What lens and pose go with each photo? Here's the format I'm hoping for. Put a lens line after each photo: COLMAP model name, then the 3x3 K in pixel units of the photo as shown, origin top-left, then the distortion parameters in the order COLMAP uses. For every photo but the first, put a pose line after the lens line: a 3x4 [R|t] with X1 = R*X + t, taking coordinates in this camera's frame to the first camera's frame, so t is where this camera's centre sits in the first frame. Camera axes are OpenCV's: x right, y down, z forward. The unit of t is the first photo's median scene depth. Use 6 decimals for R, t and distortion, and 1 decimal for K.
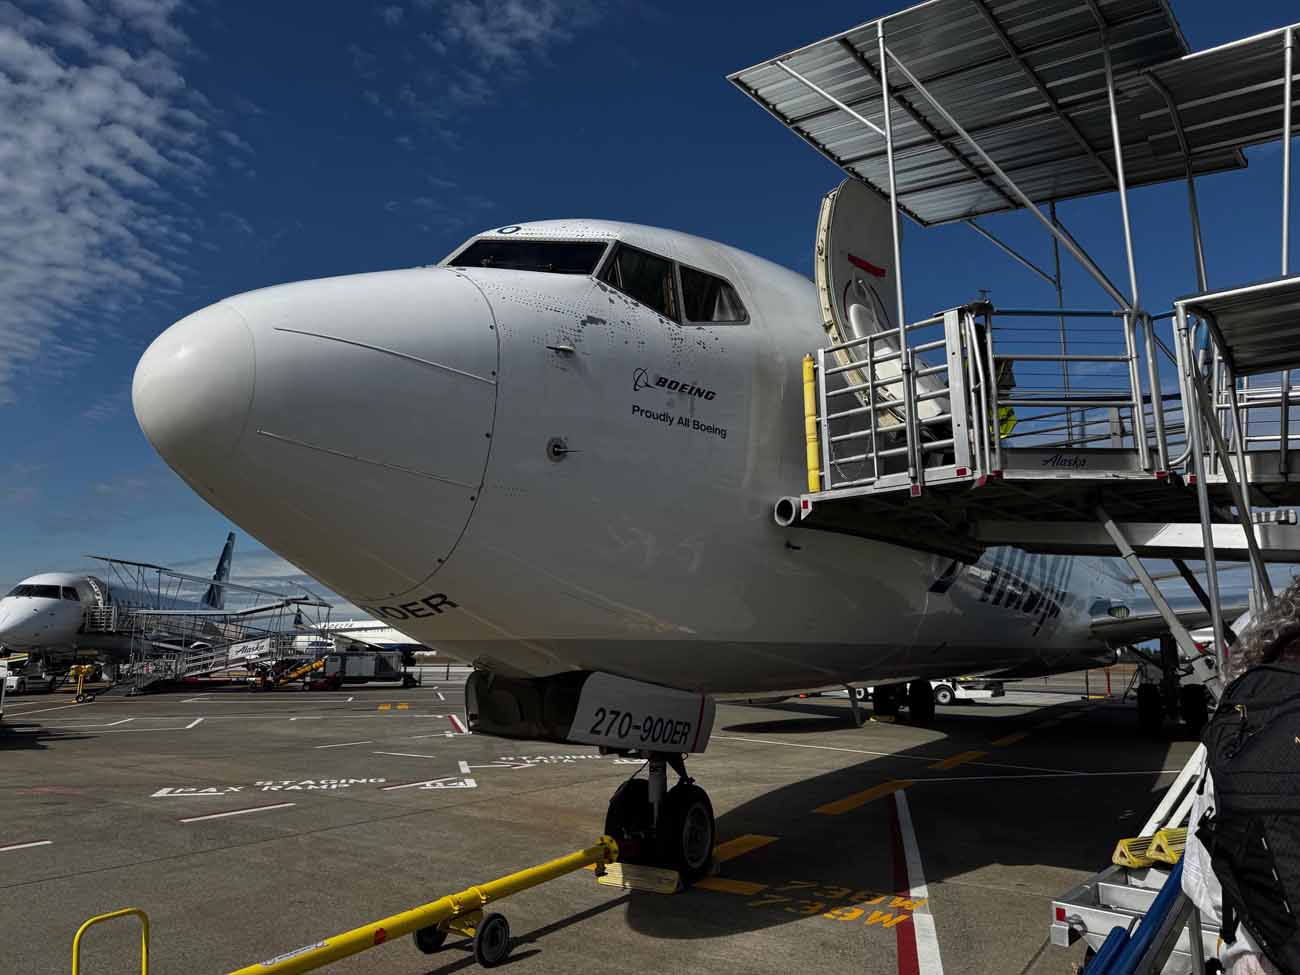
lens RADIAL K [[909.8, 0, 642.7], [0, 909.8, 492.0], [0, 0, 1]] dist [0.041424, -0.043126]
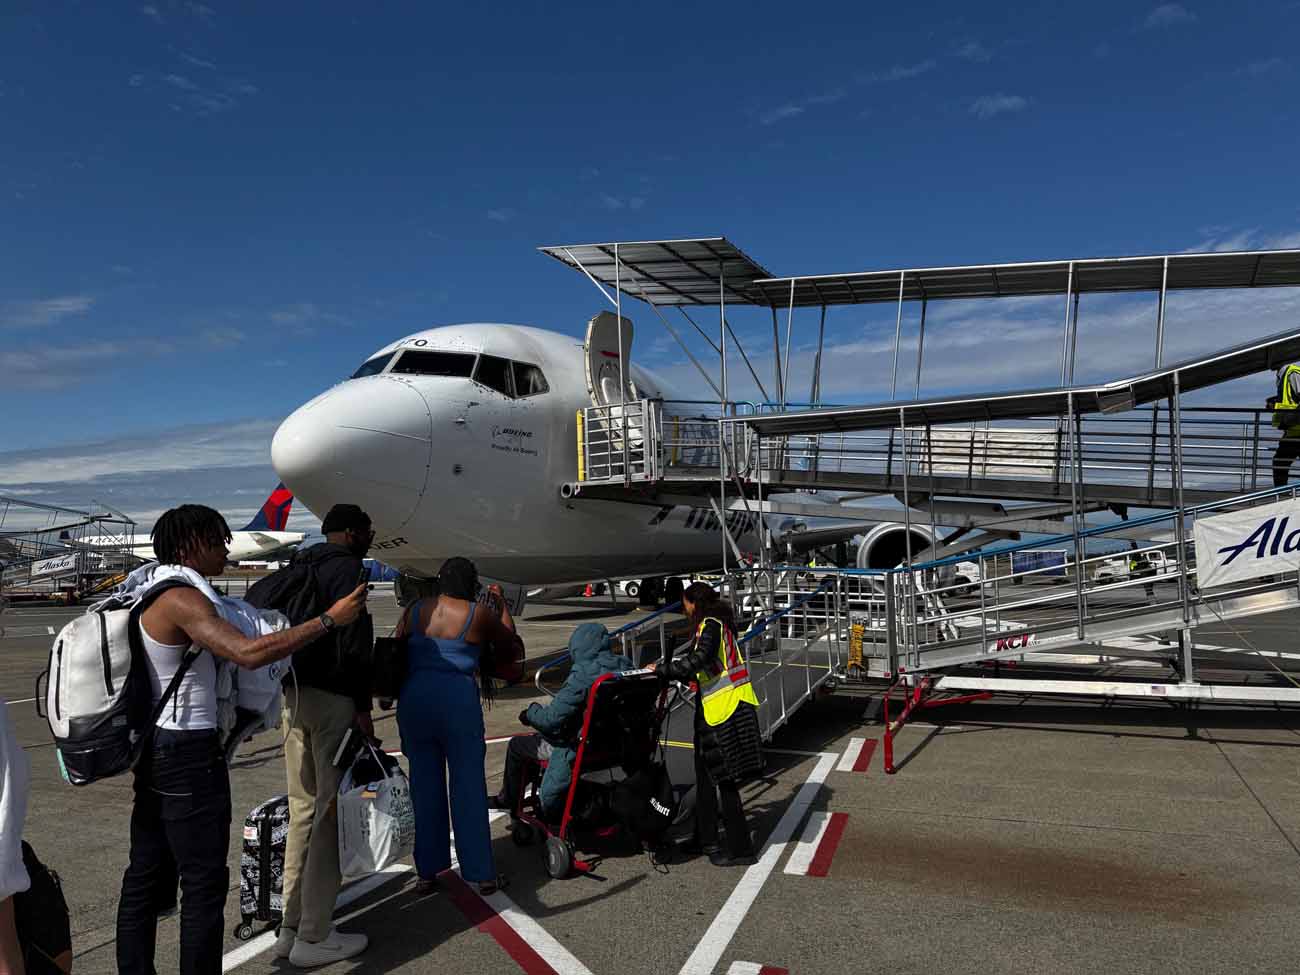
lens RADIAL K [[909.8, 0, 651.5], [0, 909.8, 492.2], [0, 0, 1]] dist [0.041424, -0.043126]
pose [[0.974341, -0.002685, 0.225061, -0.112146], [-0.020074, 0.994907, 0.098776, -0.180499], [-0.224180, -0.100760, 0.969325, -0.988968]]
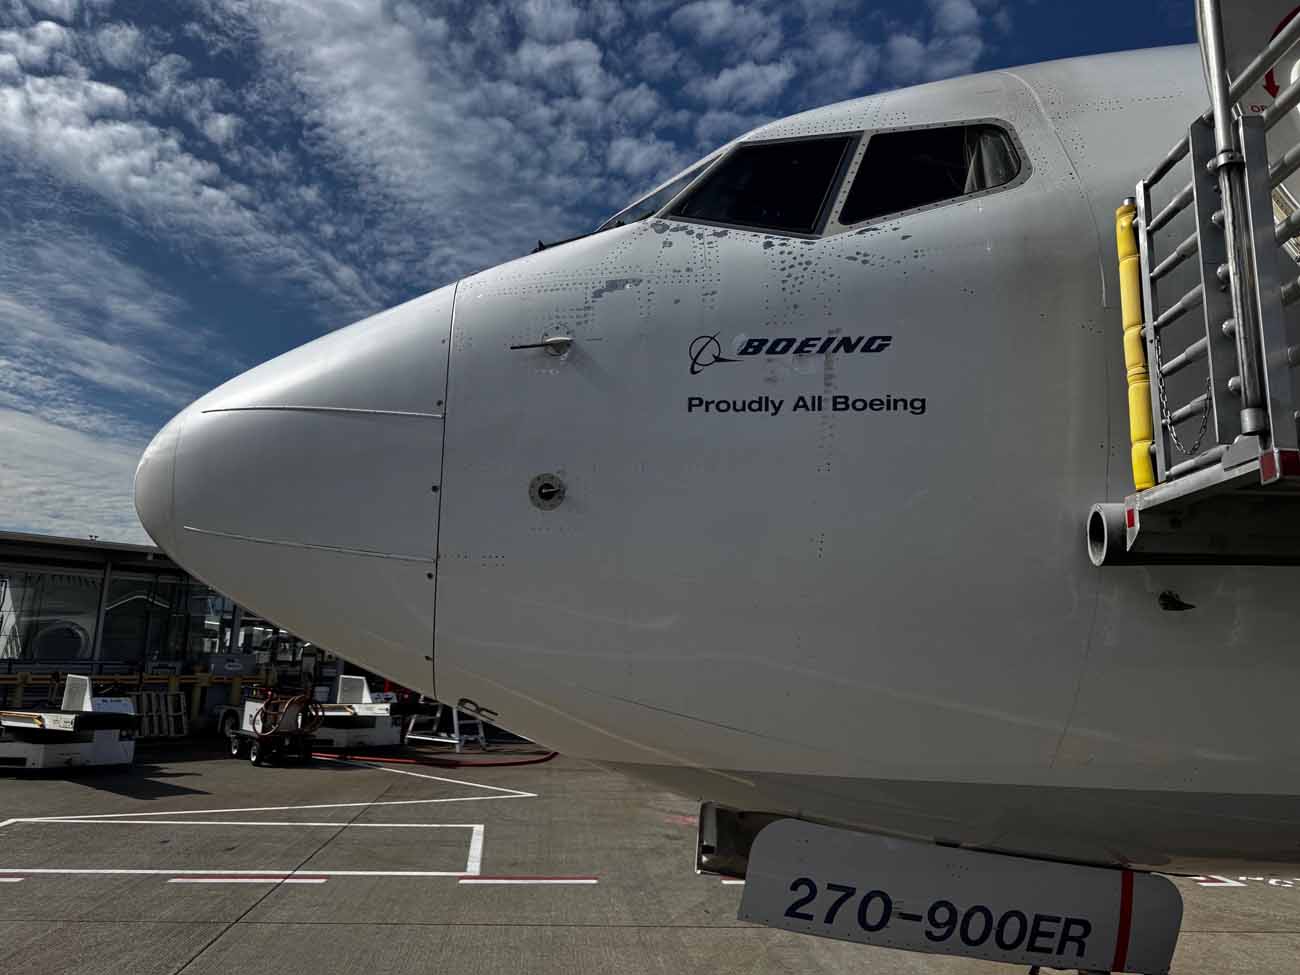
lens RADIAL K [[909.8, 0, 650.4], [0, 909.8, 484.9], [0, 0, 1]] dist [0.041424, -0.043126]
pose [[0.632077, -0.124436, -0.764849, 0.398255], [0.108386, 0.991517, -0.071743, 0.004425], [0.767288, -0.037552, 0.640202, 0.527086]]
